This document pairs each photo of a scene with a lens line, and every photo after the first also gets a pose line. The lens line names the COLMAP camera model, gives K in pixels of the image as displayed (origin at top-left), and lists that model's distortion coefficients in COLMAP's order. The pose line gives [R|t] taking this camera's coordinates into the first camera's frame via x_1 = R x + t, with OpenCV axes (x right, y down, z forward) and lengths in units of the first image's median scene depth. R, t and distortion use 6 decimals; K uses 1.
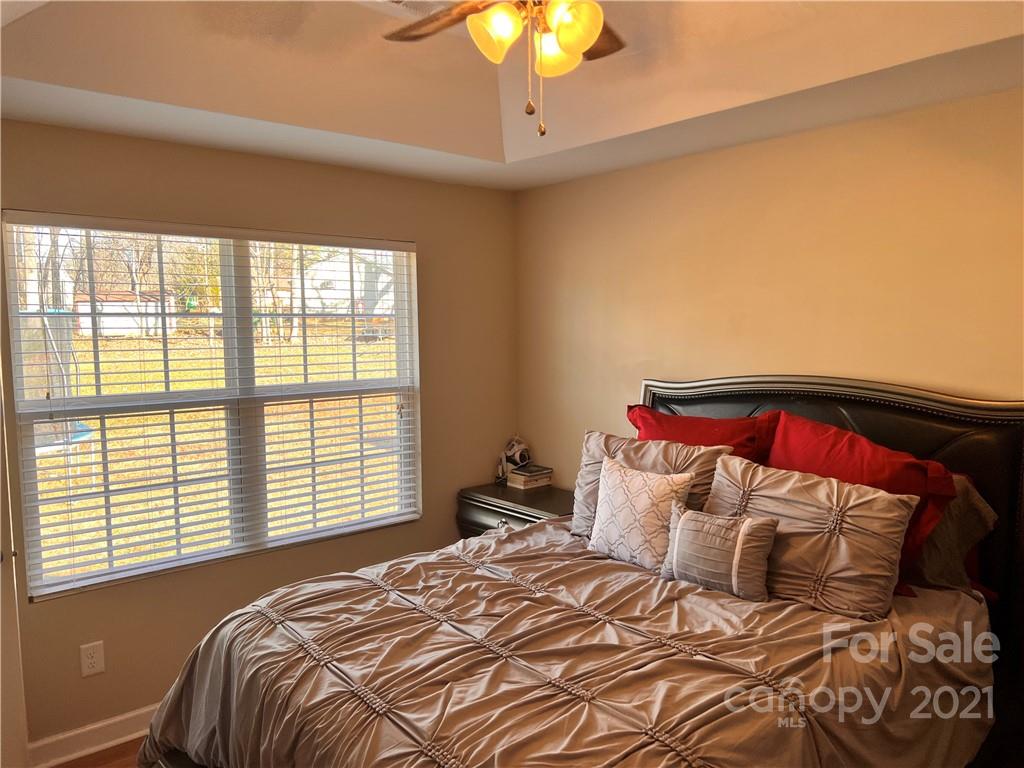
lens RADIAL K [[766.9, 0, 512.5], [0, 766.9, 388.8], [0, 0, 1]] dist [0.036484, -0.035507]
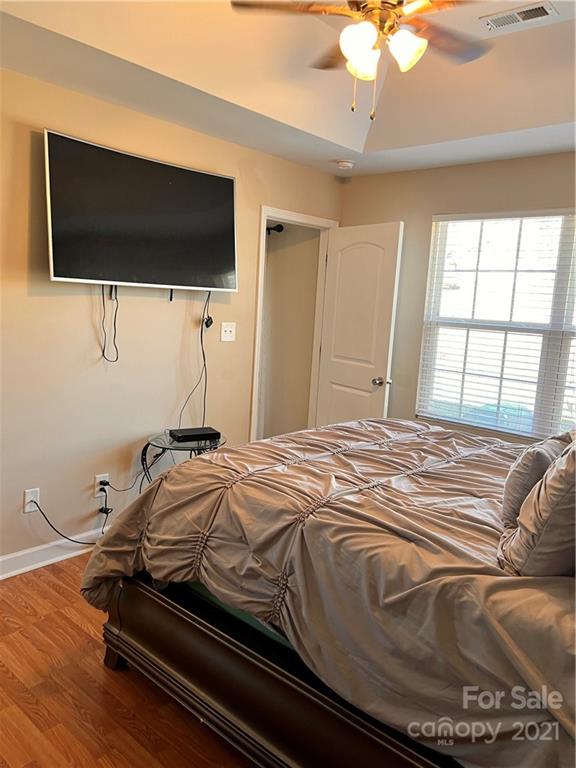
lens RADIAL K [[575.2, 0, 288.2], [0, 575.2, 381.3], [0, 0, 1]] dist [0.036484, -0.035507]
pose [[0.122602, 0.164342, -0.978755, 0.733138], [-0.134281, 0.979873, 0.147709, 0.013751], [0.983330, 0.113319, 0.142202, 0.437723]]
